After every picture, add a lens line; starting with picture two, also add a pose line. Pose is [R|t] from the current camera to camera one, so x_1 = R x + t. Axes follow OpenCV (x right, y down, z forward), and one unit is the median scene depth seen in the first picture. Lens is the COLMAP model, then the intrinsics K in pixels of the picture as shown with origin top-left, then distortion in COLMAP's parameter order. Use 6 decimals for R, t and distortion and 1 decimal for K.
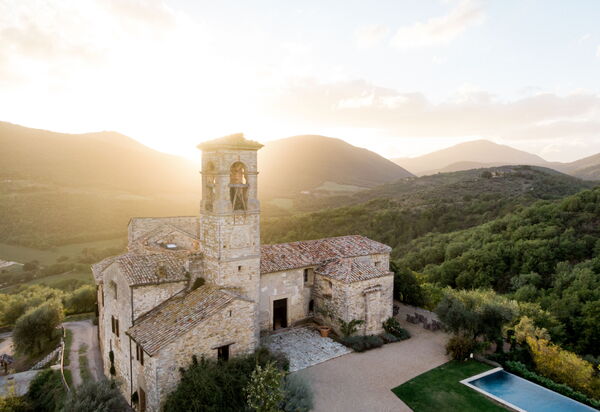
lens RADIAL K [[432.6, 0, 276.2], [0, 432.6, 186.4], [0, 0, 1]] dist [0.001370, -0.000581]
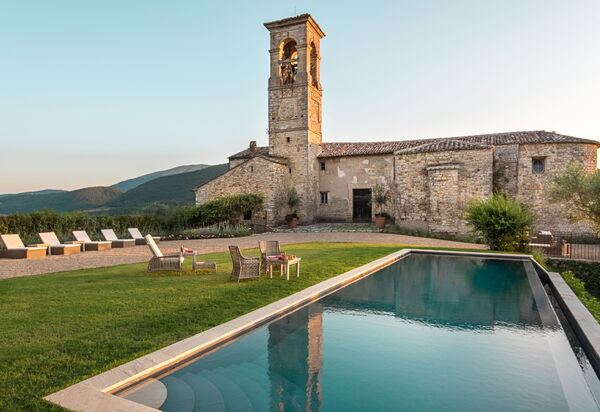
lens RADIAL K [[385.6, 0, 287.7], [0, 385.6, 196.9], [0, 0, 1]] dist [0.028826, -0.001207]
pose [[0.527445, -0.012113, -0.849503, 0.697596], [-0.038962, 0.998502, -0.038428, 0.357950], [0.848695, 0.053367, 0.526183, 0.505826]]
